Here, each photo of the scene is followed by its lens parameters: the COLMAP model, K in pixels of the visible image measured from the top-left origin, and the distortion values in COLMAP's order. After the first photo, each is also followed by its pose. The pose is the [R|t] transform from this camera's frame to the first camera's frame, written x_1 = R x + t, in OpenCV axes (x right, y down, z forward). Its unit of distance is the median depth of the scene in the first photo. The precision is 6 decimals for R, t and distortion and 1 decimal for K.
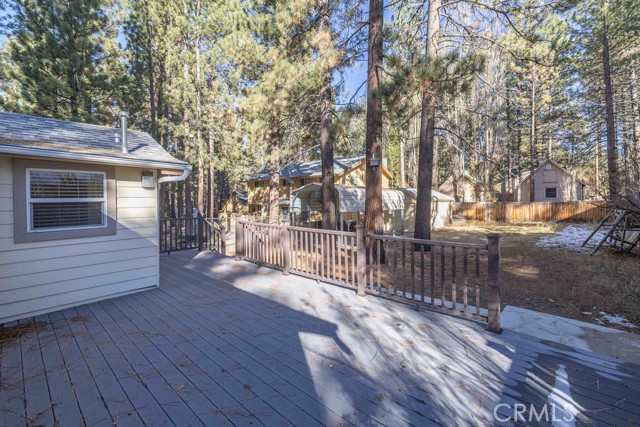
lens RADIAL K [[281.9, 0, 304.5], [0, 281.9, 198.0], [0, 0, 1]] dist [0.003110, -0.000565]
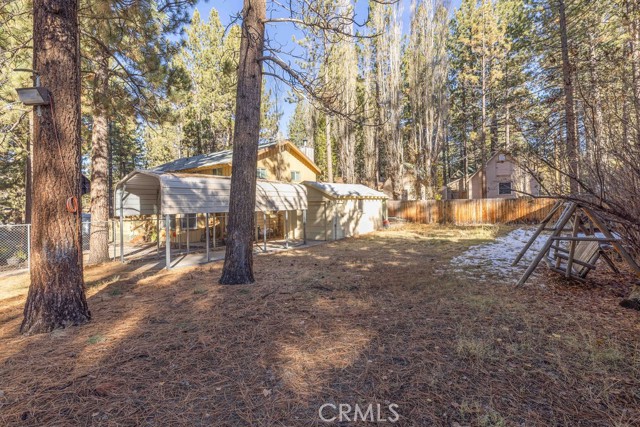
lens RADIAL K [[281.9, 0, 319.4], [0, 281.9, 199.4], [0, 0, 1]] dist [0.003110, -0.000565]
pose [[0.996409, -0.010102, 0.084071, 0.266274], [0.010758, 0.999915, -0.007355, 0.016162], [-0.083990, 0.008233, 0.996433, 0.222250]]
